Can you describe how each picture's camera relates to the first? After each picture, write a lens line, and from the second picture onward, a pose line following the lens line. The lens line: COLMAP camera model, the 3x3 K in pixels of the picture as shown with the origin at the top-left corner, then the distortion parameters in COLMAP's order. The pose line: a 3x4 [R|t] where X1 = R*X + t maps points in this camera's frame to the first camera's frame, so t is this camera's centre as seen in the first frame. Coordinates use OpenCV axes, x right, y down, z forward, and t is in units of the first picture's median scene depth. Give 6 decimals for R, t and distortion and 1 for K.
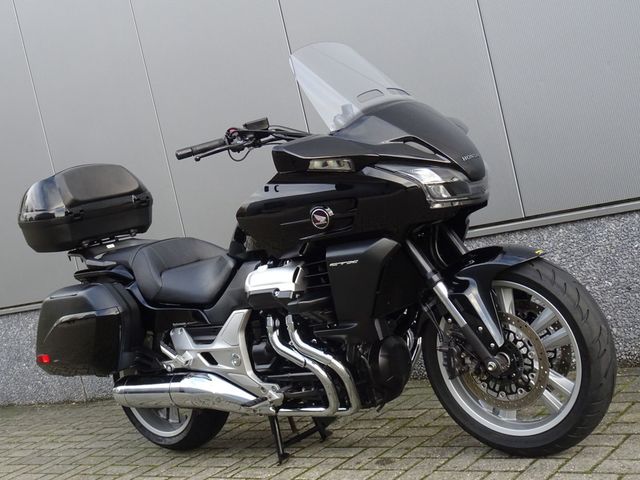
lens RADIAL K [[960.1, 0, 319.7], [0, 960.1, 238.7], [0, 0, 1]] dist [0.037088, 0.000000]
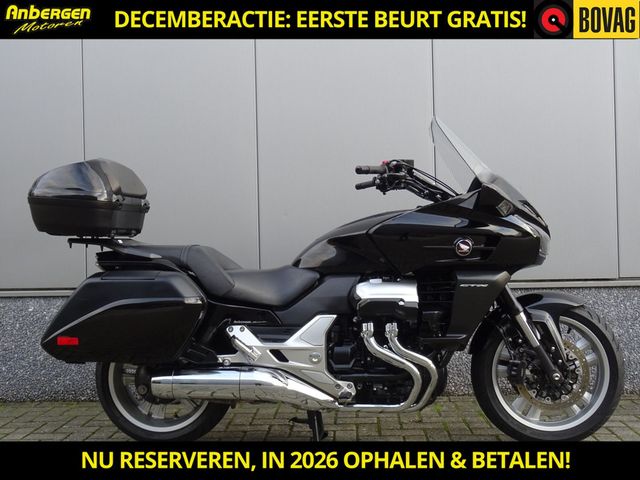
lens RADIAL K [[698.1, 0, 320.0], [0, 698.1, 241.3], [0, 0, 1]] dist [0.026496, 0.000000]
pose [[0.784742, 0.199886, 0.586707, -0.593582], [-0.127516, 0.978389, -0.162772, 0.124814], [-0.606564, 0.052920, 0.793272, 0.339560]]
